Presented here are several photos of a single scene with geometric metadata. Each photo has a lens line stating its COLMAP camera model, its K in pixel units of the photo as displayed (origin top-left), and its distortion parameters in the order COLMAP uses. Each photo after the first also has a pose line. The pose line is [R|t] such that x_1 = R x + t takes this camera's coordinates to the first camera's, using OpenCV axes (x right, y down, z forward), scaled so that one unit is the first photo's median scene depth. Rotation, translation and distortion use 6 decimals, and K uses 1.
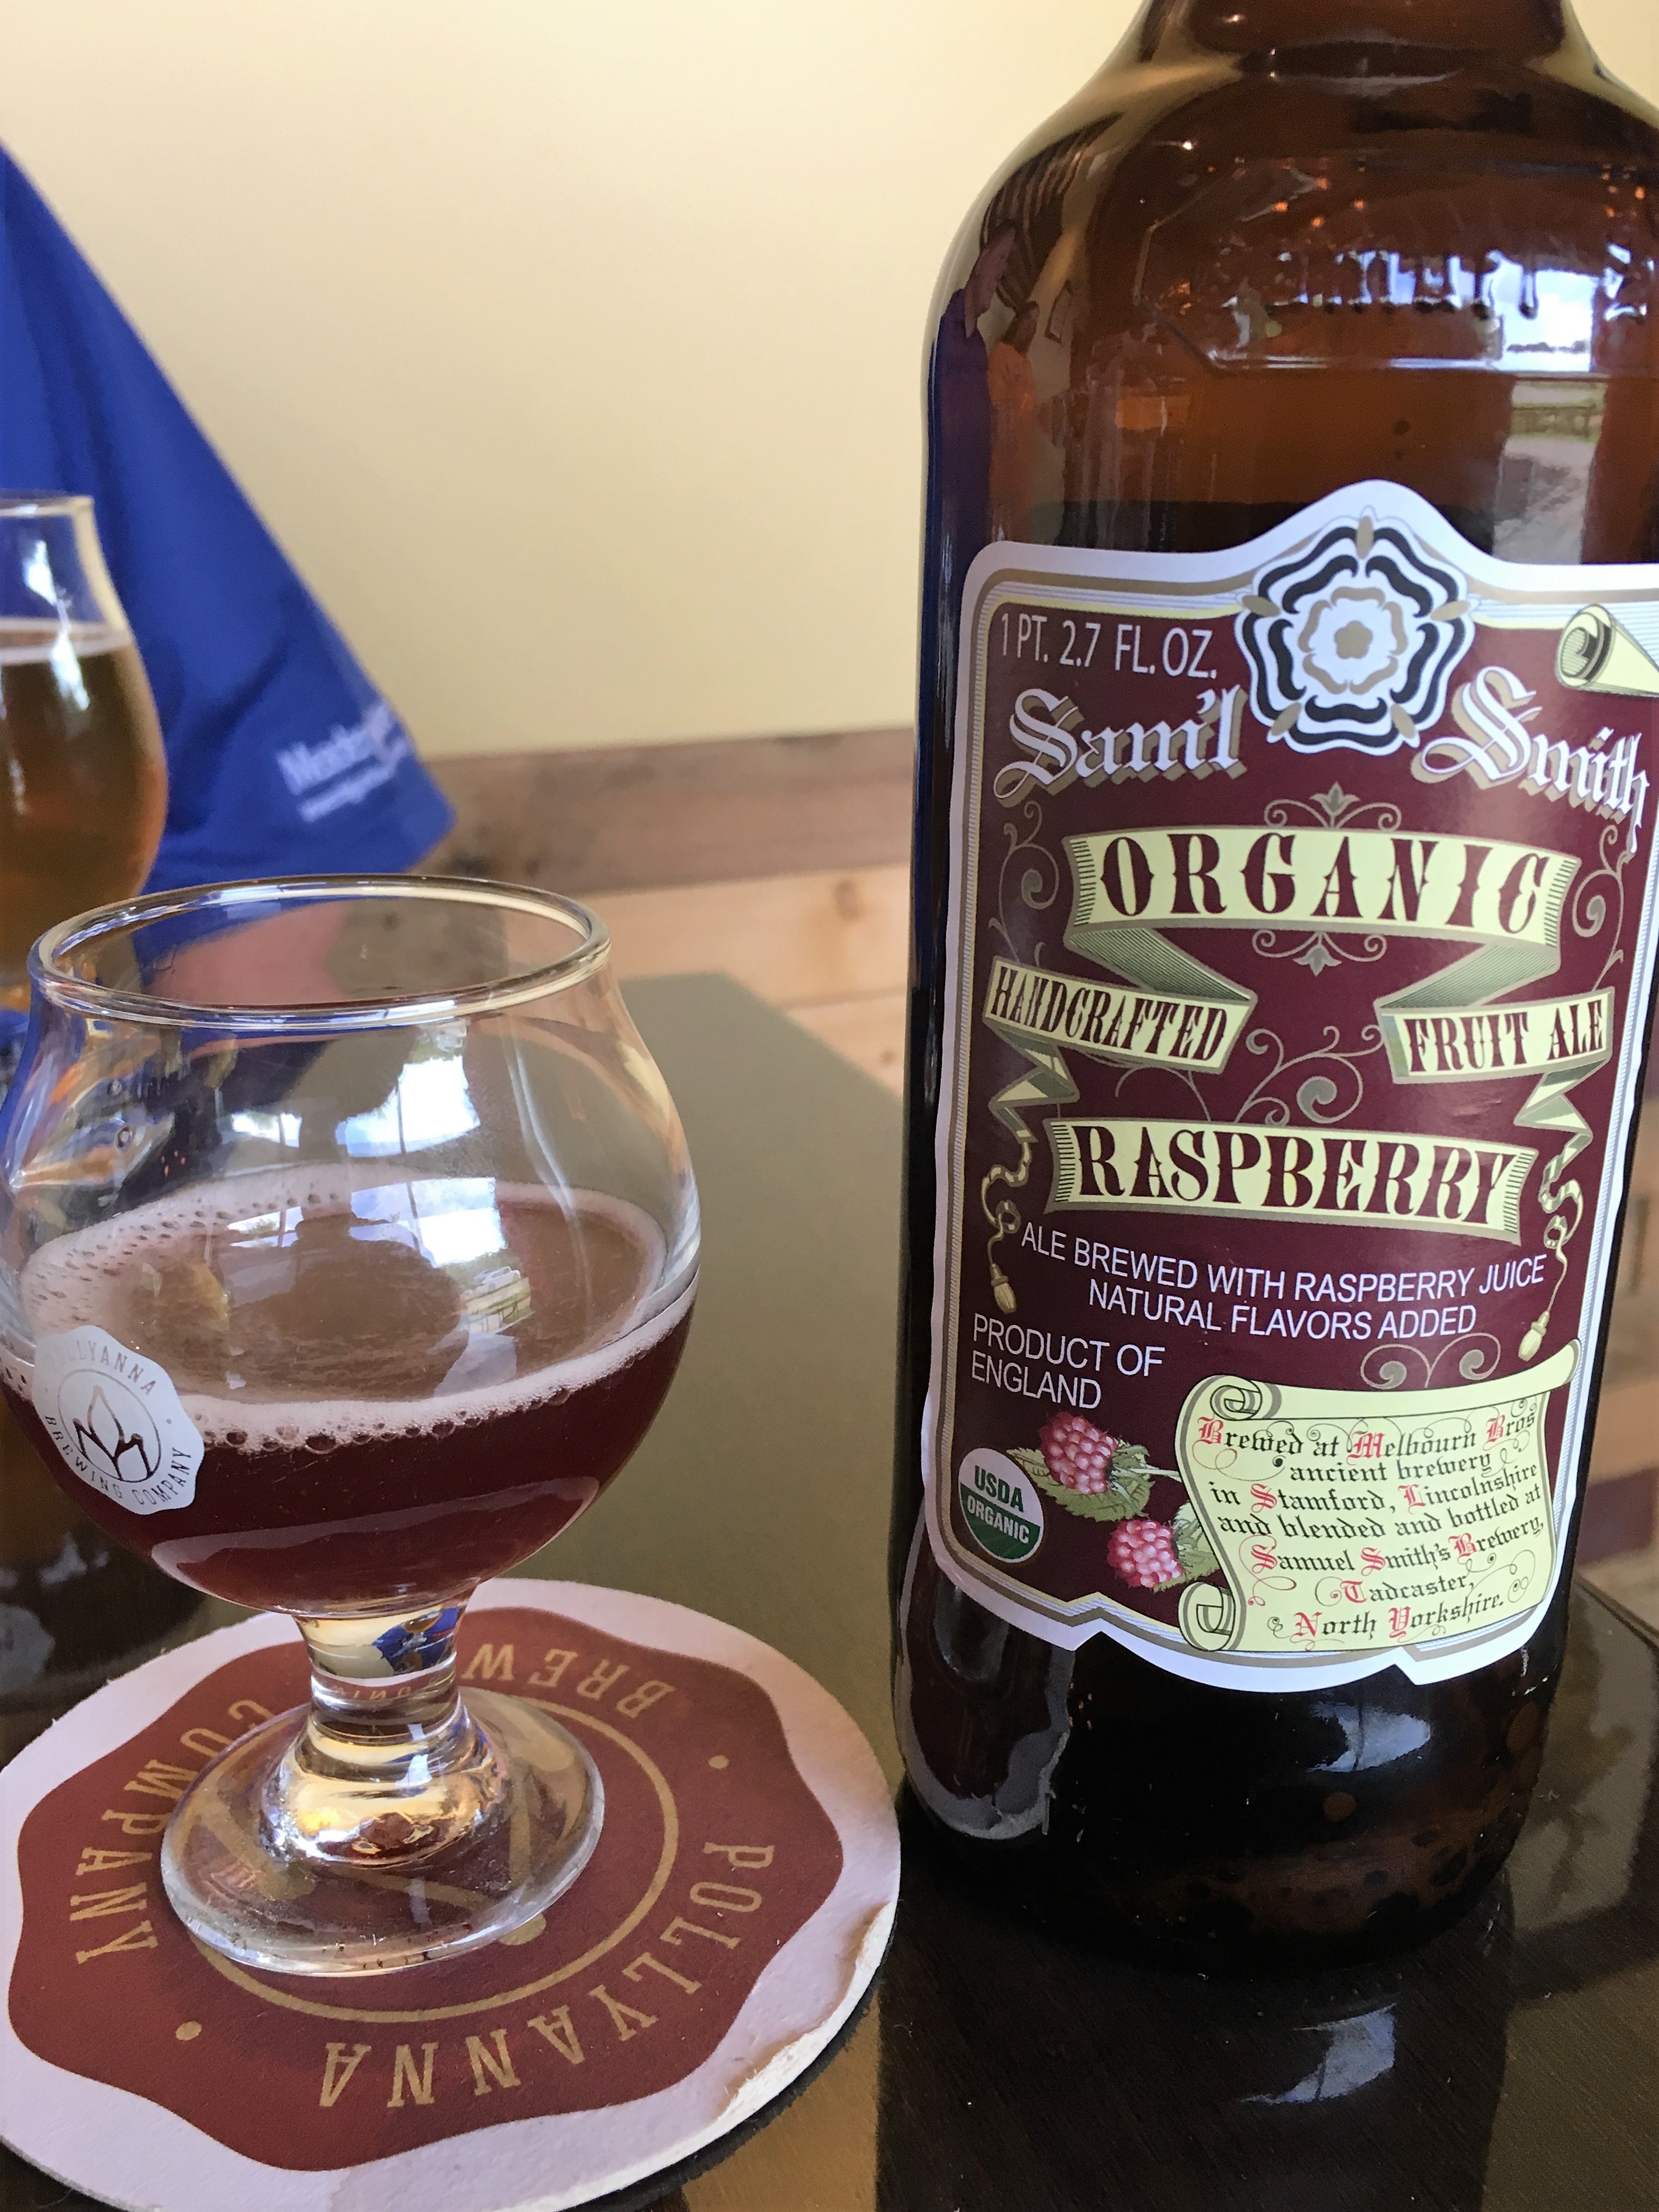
lens RADIAL K [[1976.1, 0, 833.1], [0, 1976.1, 1109.0], [0, 0, 1]] dist [0.064000, -0.040844]
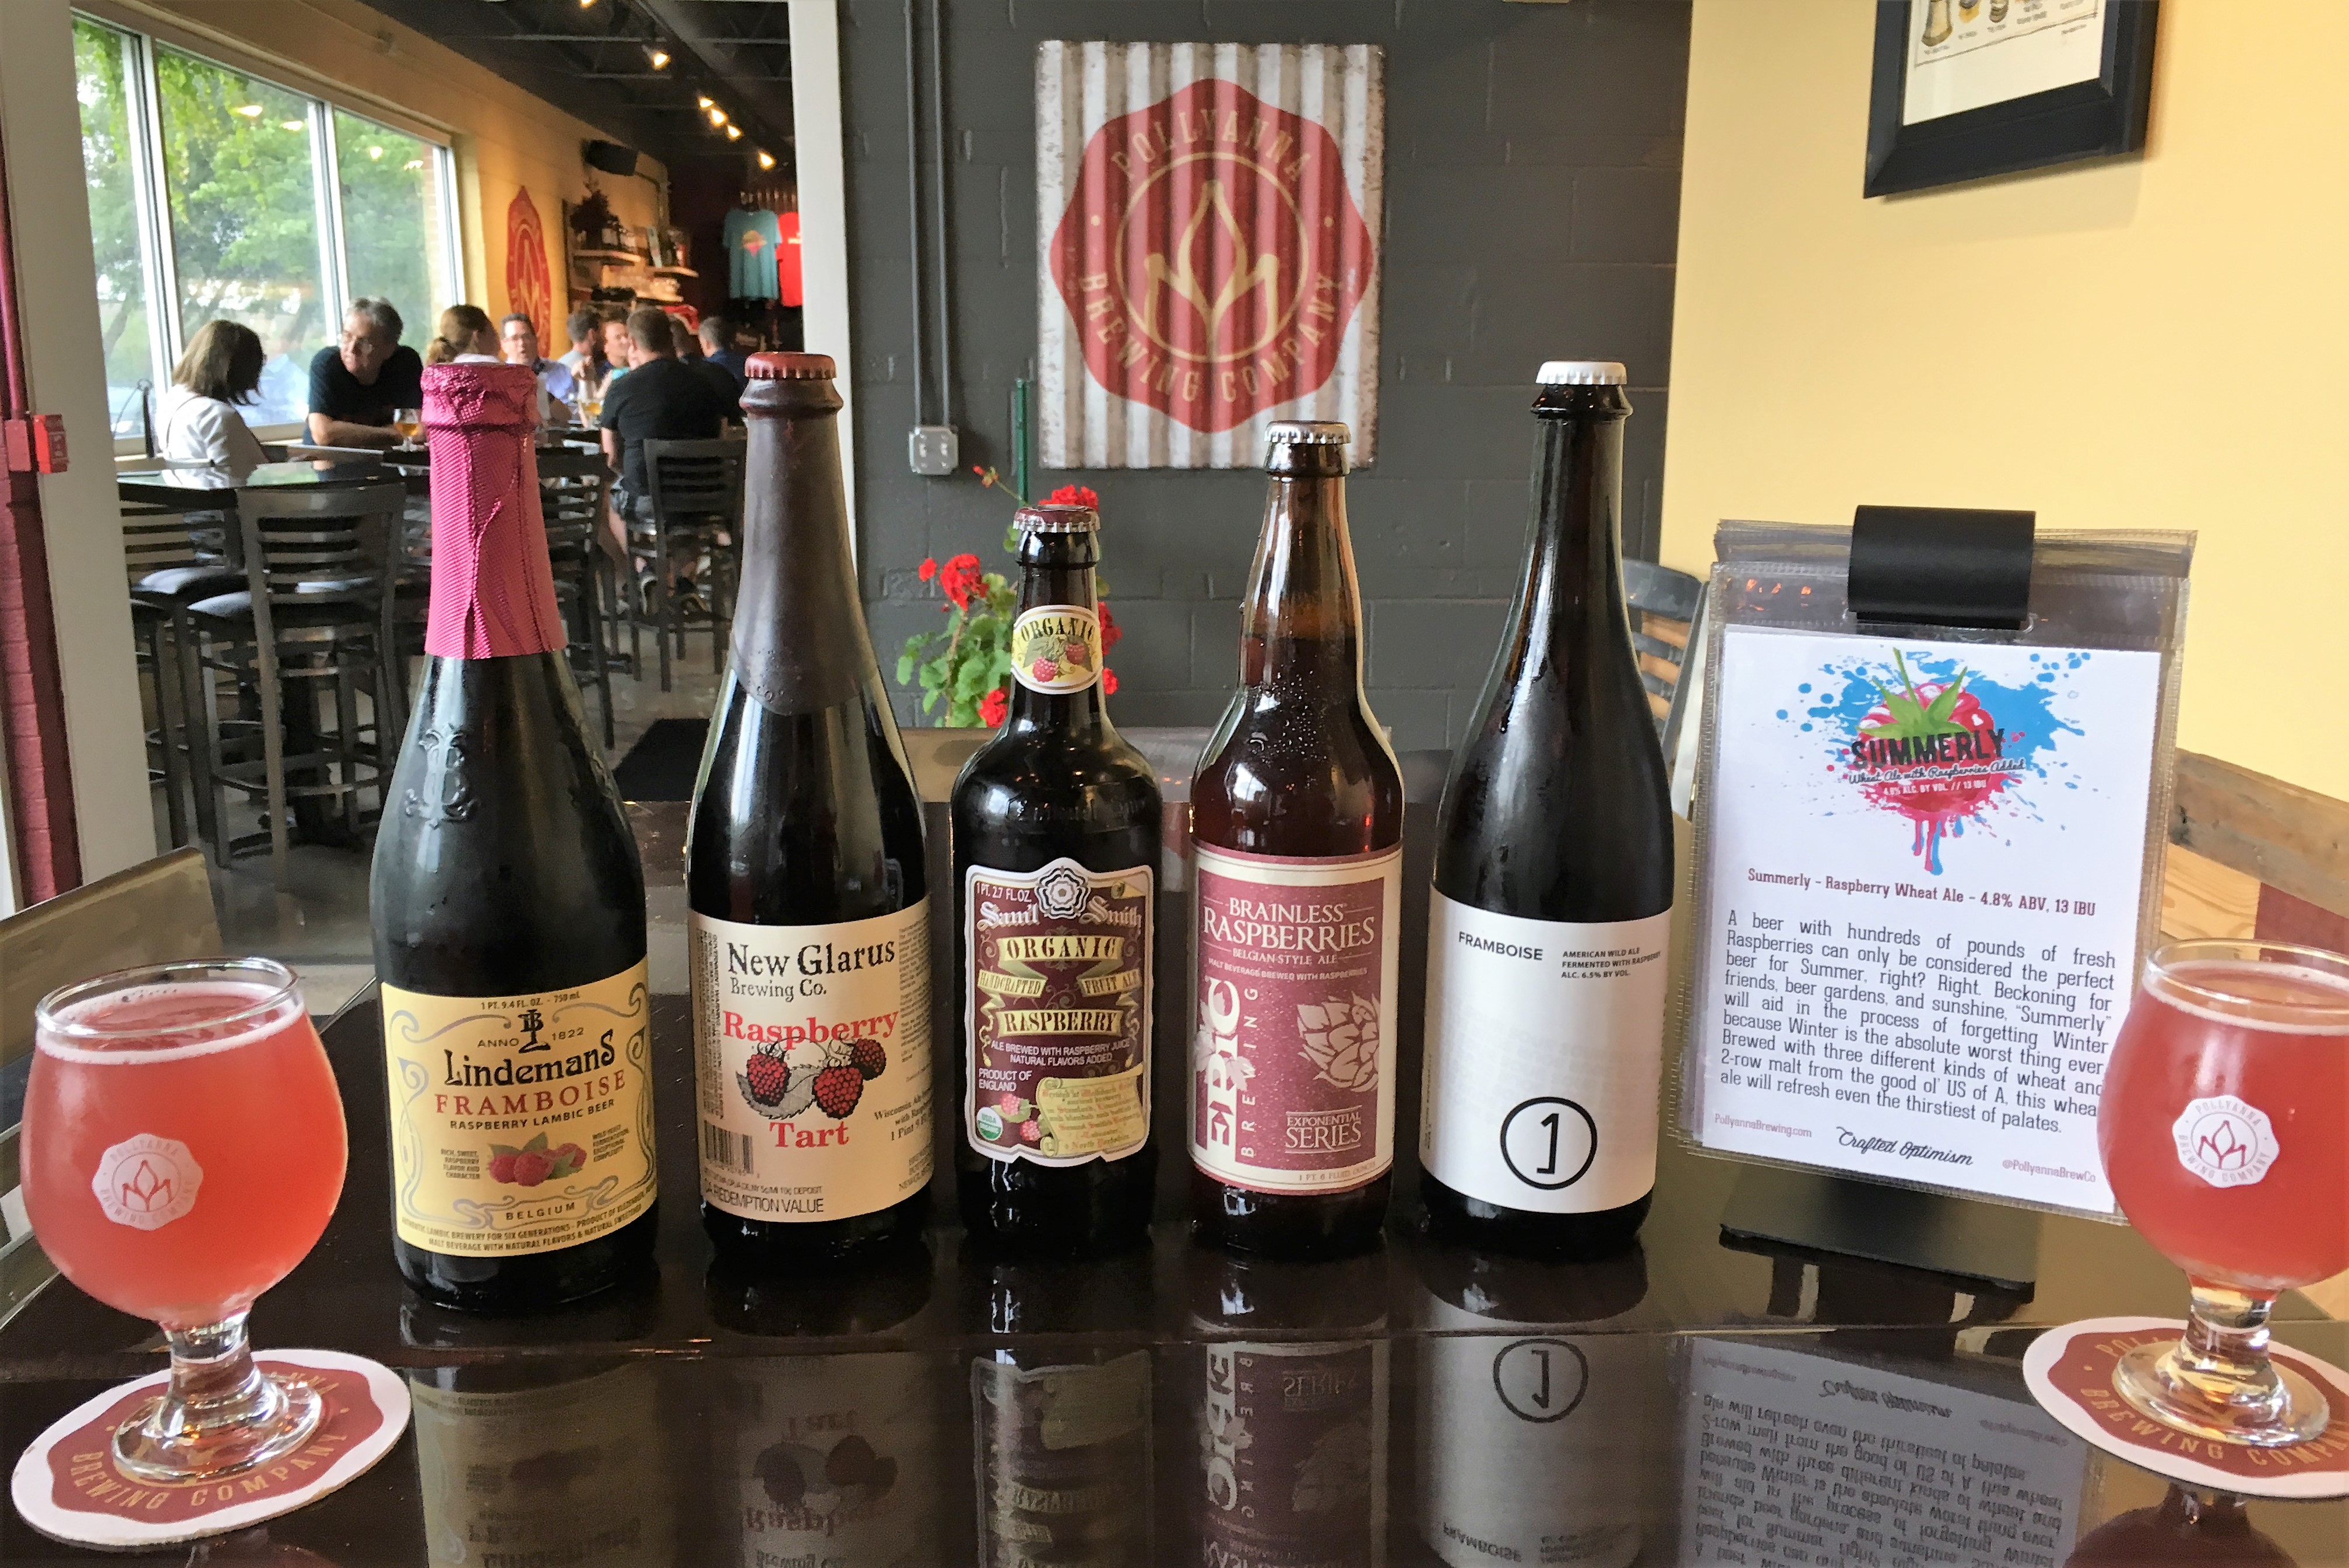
lens RADIAL K [[2007.8, 0, 1168.6], [0, 2007.8, 793.8], [0, 0, 1]] dist [0.063076, -0.002207]
pose [[0.978884, -0.051143, 0.197916, -0.310322], [0.068874, 0.994103, -0.083760, -0.065784], [-0.192465, 0.095622, 0.976634, -2.869298]]
